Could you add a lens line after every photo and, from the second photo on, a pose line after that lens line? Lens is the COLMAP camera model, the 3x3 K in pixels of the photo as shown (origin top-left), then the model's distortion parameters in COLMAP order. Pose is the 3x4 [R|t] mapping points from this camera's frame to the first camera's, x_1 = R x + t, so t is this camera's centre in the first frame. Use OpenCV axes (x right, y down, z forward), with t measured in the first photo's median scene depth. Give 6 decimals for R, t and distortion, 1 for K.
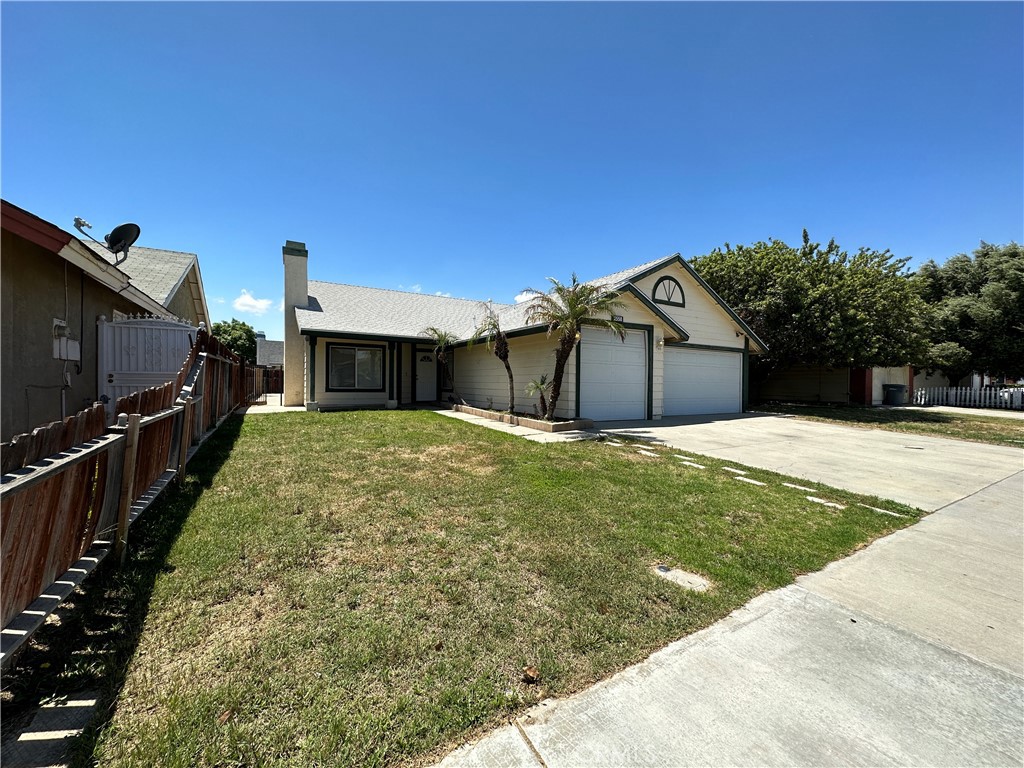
lens RADIAL K [[407.9, 0, 511.1], [0, 407.9, 385.5], [0, 0, 1]] dist [-0.001020, -0.000171]
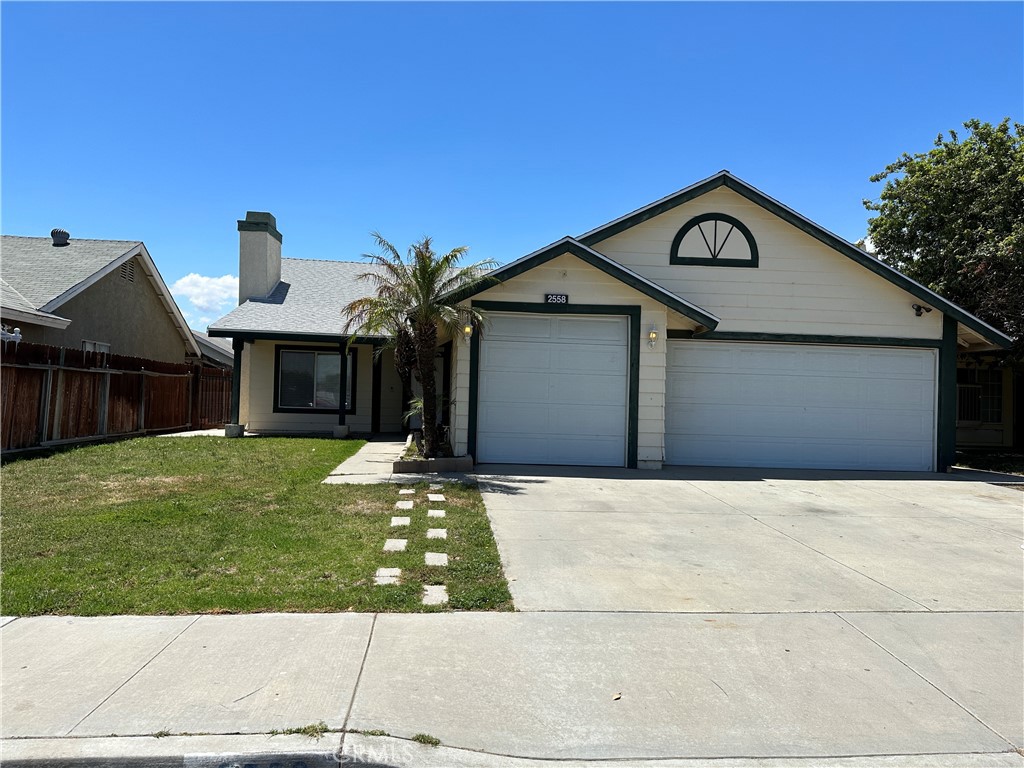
lens RADIAL K [[715.1, 0, 510.6], [0, 715.1, 401.6], [0, 0, 1]] dist [0.036661, -0.001394]
pose [[0.902329, 0.012314, -0.430872, 0.563416], [-0.018300, 0.999785, -0.009751, 0.002243], [0.430660, 0.016684, 0.902360, 0.003398]]
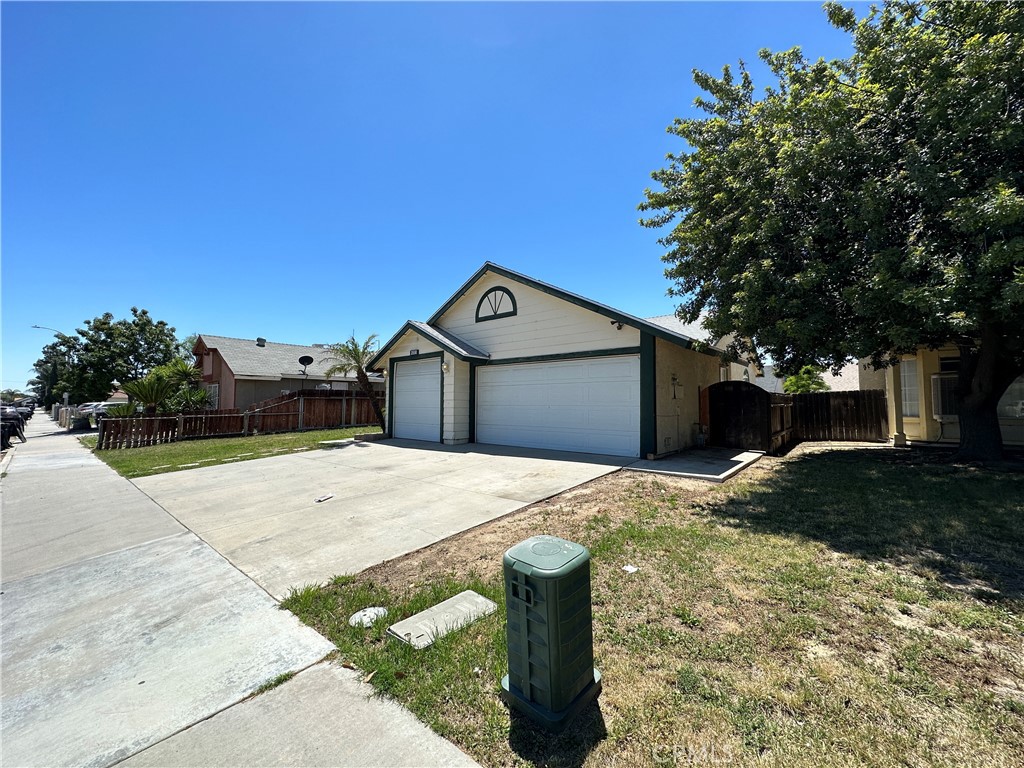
lens RADIAL K [[409.2, 0, 512.0], [0, 409.2, 384.0], [0, 0, 1]] dist [0.029164, -0.000024]
pose [[0.333309, -0.055578, -0.941178, 1.239536], [0.002972, 0.998318, -0.057899, -0.003581], [0.942813, 0.016501, 0.332914, 0.743537]]
